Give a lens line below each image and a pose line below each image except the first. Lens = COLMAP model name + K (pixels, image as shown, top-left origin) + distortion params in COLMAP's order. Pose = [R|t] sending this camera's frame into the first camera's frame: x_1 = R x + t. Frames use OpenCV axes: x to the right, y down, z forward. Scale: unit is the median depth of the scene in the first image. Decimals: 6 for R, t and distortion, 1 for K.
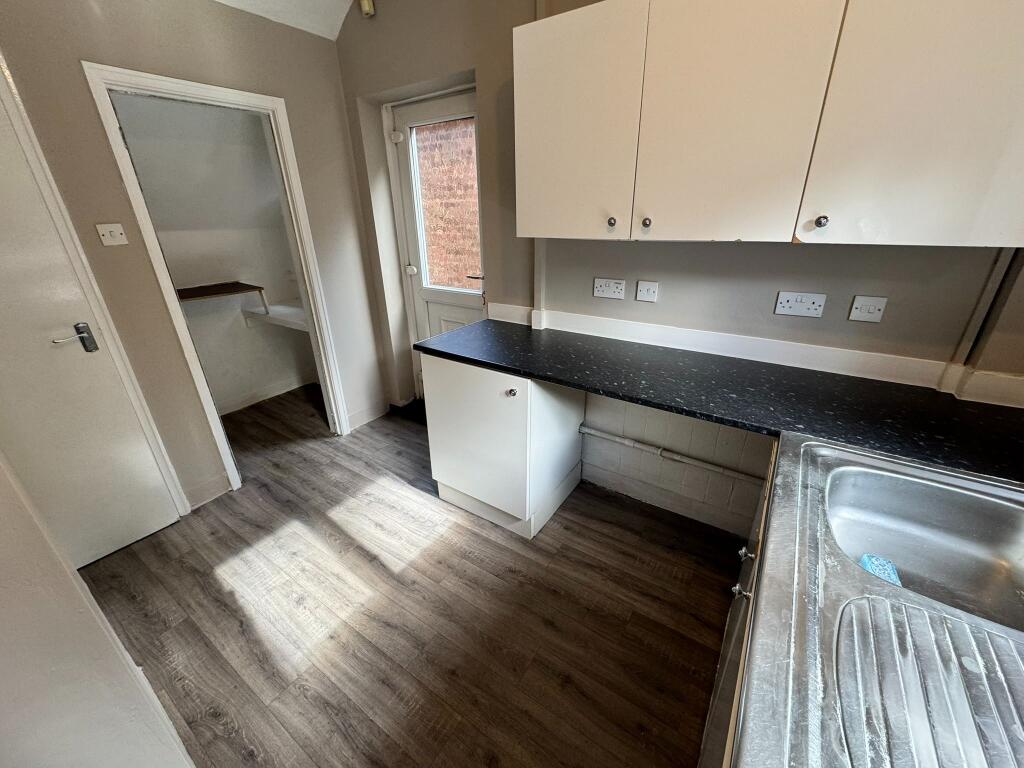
lens RADIAL K [[407.0, 0, 512.0], [0, 407.0, 384.0], [0, 0, 1]] dist [-0.001115, -0.000053]
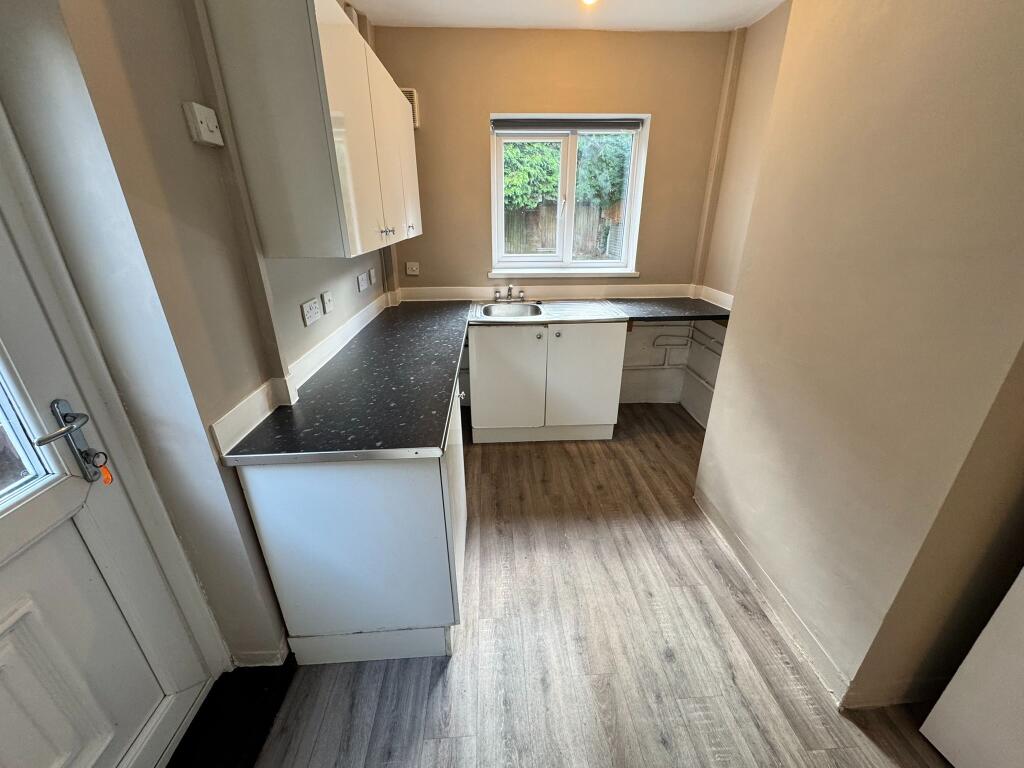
lens RADIAL K [[407.0, 0, 512.0], [0, 407.0, 384.0], [0, 0, 1]] dist [-0.001115, -0.000053]
pose [[-0.601786, -0.287702, 0.745037, -0.804992], [0.333302, 0.757275, 0.561644, -0.520622], [-0.725784, 0.586312, -0.359826, 1.225322]]
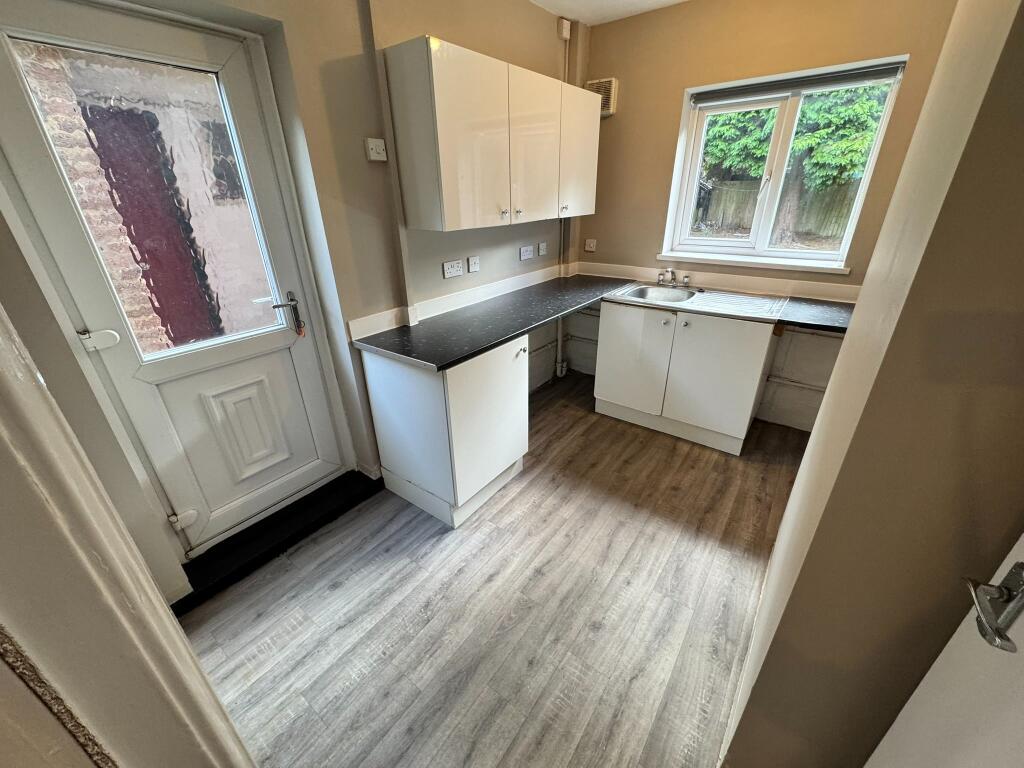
lens RADIAL K [[407.0, 0, 512.0], [0, 407.0, 384.0], [0, 0, 1]] dist [-0.001115, -0.000053]
pose [[0.054878, -0.405875, 0.912280, -1.155980], [0.415313, 0.840151, 0.348801, -0.334771], [-0.908022, 0.359740, 0.214671, 0.780234]]
